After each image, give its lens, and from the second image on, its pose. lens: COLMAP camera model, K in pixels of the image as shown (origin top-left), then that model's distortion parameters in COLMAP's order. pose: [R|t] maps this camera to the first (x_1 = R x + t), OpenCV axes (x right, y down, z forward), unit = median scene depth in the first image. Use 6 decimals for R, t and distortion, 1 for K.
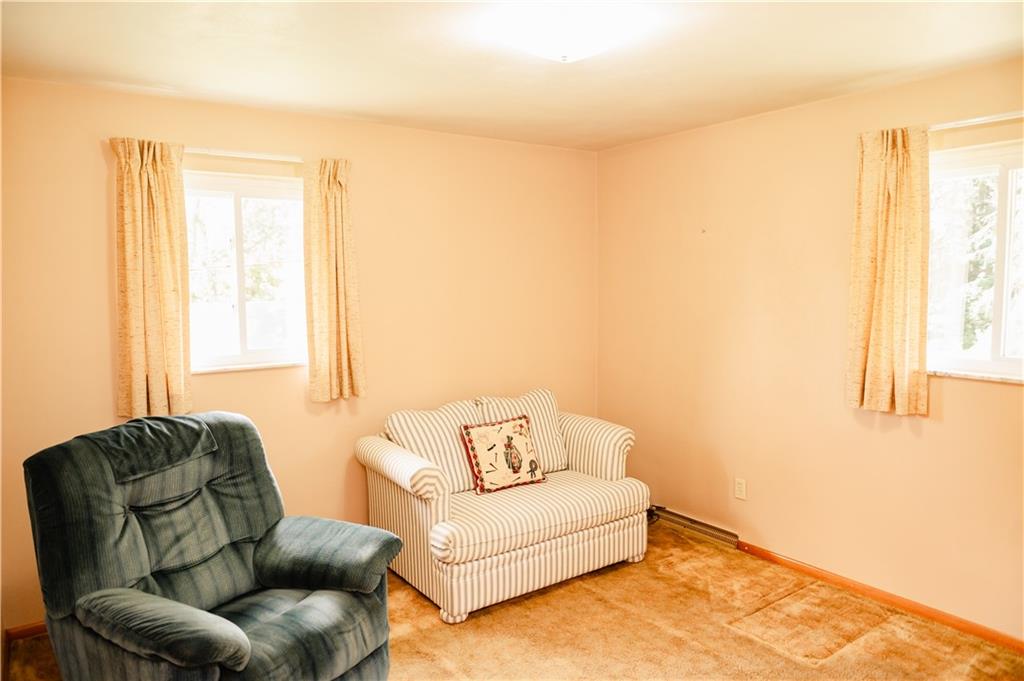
lens RADIAL K [[694.3, 0, 513.5], [0, 694.3, 339.4], [0, 0, 1]] dist [-0.011738, -0.002555]
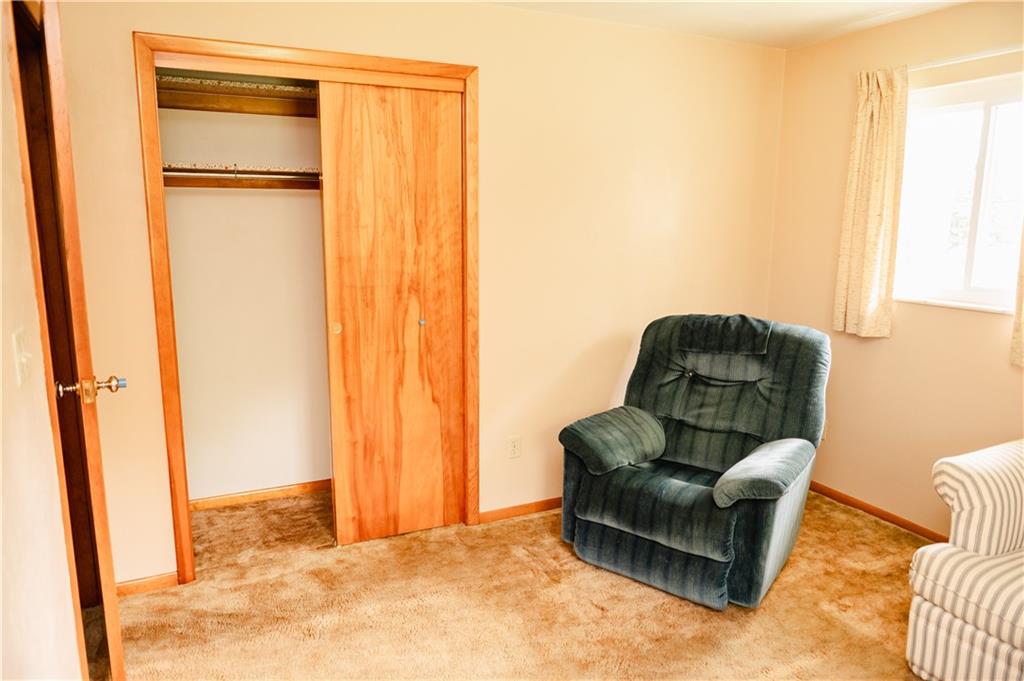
lens RADIAL K [[694.3, 0, 508.9], [0, 694.3, 339.4], [0, 0, 1]] dist [-0.011738, -0.002555]
pose [[-0.157181, 0.180126, -0.971004, 0.605091], [-0.092203, 0.976254, 0.196026, -0.039643], [0.983256, 0.120341, -0.136840, 0.605274]]
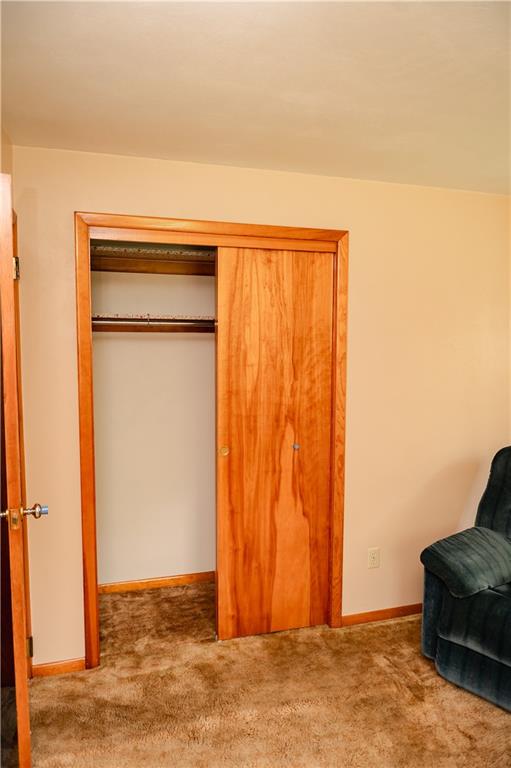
lens RADIAL K [[520.7, 0, 257.3], [0, 520.7, 386.9], [0, 0, 1]] dist [-0.011738, -0.002555]
pose [[-0.312787, 0.086186, -0.945905, 0.488913], [-0.086244, 0.989184, 0.118648, -0.051825], [0.945900, 0.118690, -0.301971, 0.535104]]
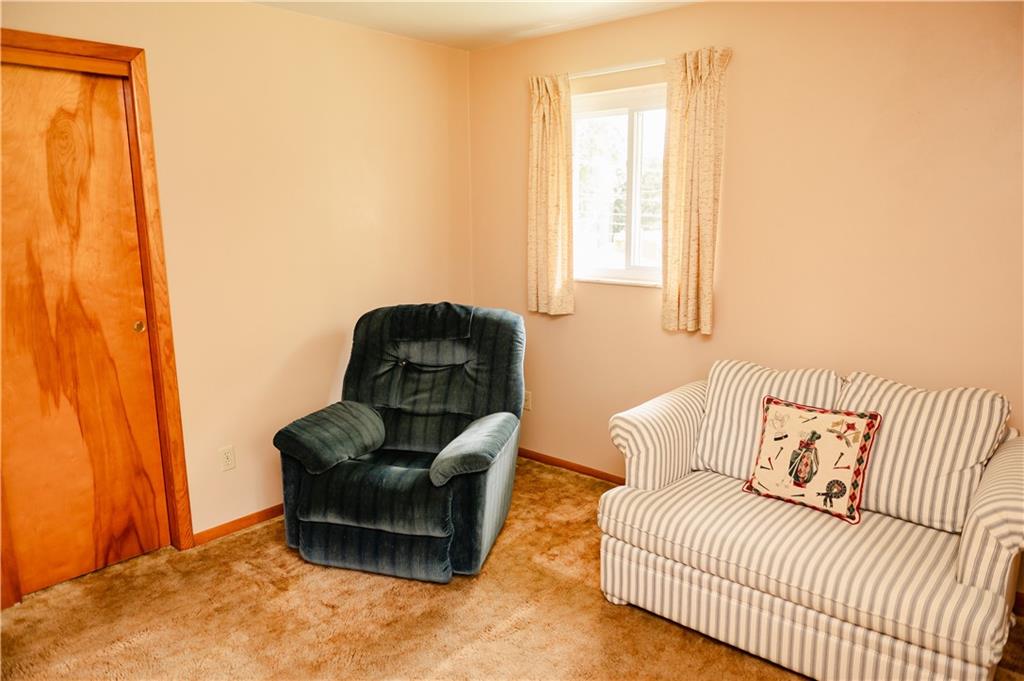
lens RADIAL K [[694.3, 0, 512.1], [0, 694.3, 340.1], [0, 0, 1]] dist [-0.011738, -0.002555]
pose [[0.236280, 0.188681, -0.953190, 0.617339], [-0.080116, 0.981409, 0.174408, -0.045295], [0.968377, 0.035157, 0.247004, 0.631836]]
